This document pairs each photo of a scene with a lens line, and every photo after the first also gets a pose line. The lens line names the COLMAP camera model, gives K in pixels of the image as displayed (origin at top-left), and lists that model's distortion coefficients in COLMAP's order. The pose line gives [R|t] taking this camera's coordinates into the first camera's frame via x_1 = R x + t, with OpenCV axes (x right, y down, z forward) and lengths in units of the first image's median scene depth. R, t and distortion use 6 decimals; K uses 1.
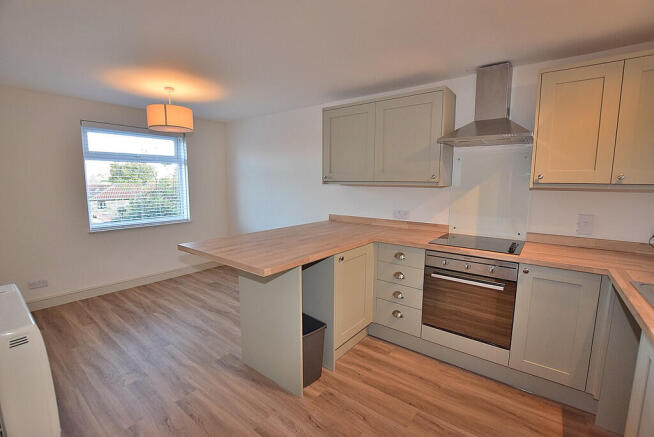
lens RADIAL K [[291.2, 0, 331.1], [0, 291.2, 219.9], [0, 0, 1]] dist [-0.019496, 0.000188]
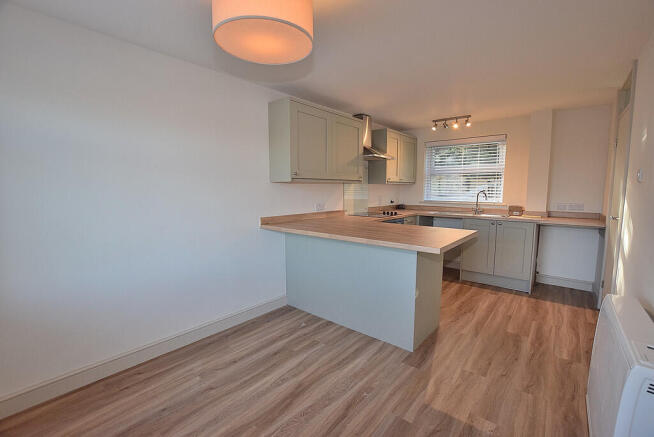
lens RADIAL K [[291.2, 0, 331.1], [0, 291.2, 219.9], [0, 0, 1]] dist [-0.019496, 0.000188]
pose [[0.027716, -0.115519, 0.992918, -1.069541], [0.127496, 0.985596, 0.111109, -0.103245], [-0.991452, 0.123513, 0.042045, 0.989876]]
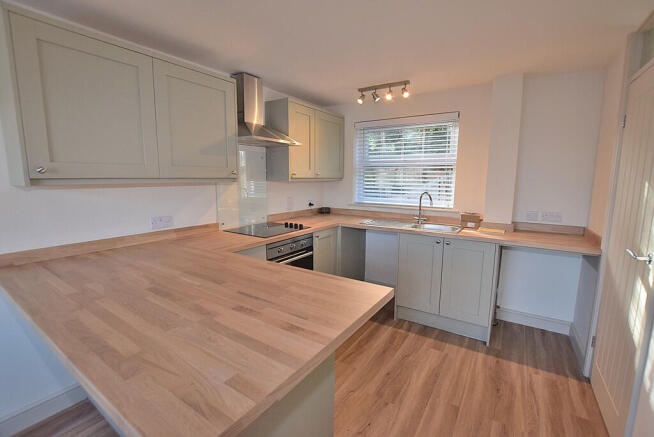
lens RADIAL K [[291.2, 0, 331.1], [0, 291.2, 219.9], [0, 0, 1]] dist [-0.019496, 0.000188]
pose [[-0.081542, -0.152998, 0.984857, -0.564224], [0.122541, 0.979111, 0.162251, -0.099442], [-0.989108, 0.133916, -0.061090, 0.674344]]
